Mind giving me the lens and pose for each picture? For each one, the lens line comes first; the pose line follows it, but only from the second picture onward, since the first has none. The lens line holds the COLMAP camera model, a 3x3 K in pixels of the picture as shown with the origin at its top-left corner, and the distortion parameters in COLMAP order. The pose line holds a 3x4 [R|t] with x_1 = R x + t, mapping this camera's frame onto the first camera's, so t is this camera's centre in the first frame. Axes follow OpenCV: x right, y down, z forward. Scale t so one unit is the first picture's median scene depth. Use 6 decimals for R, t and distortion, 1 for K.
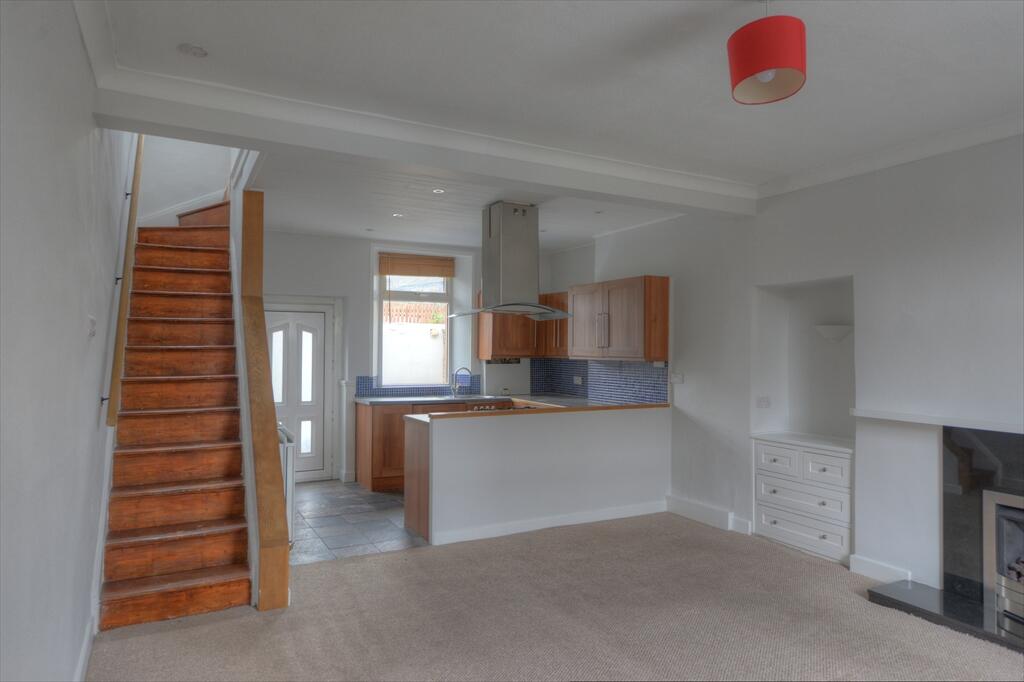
lens RADIAL K [[648.4, 0, 512.7], [0, 648.4, 344.4], [0, 0, 1]] dist [0.008168, -0.000625]
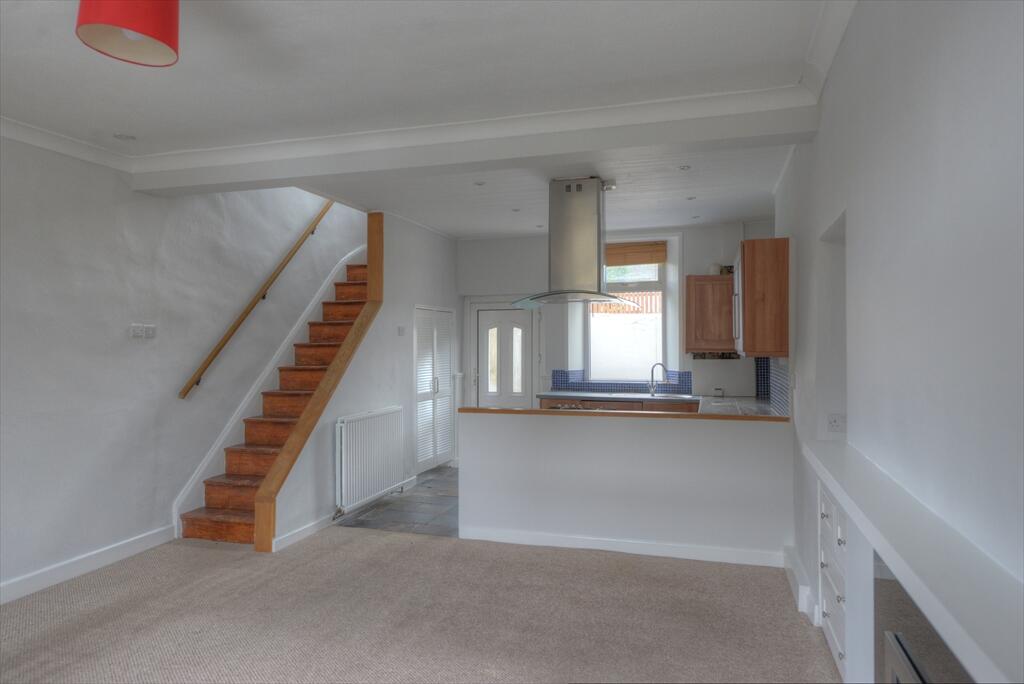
lens RADIAL K [[648.4, 0, 510.8], [0, 648.4, 340.1], [0, 0, 1]] dist [0.008168, -0.000625]
pose [[0.698721, -0.013026, -0.715276, 0.628676], [0.014941, 0.999882, -0.003613, 0.006829], [0.715238, -0.008162, 0.698833, 0.337242]]
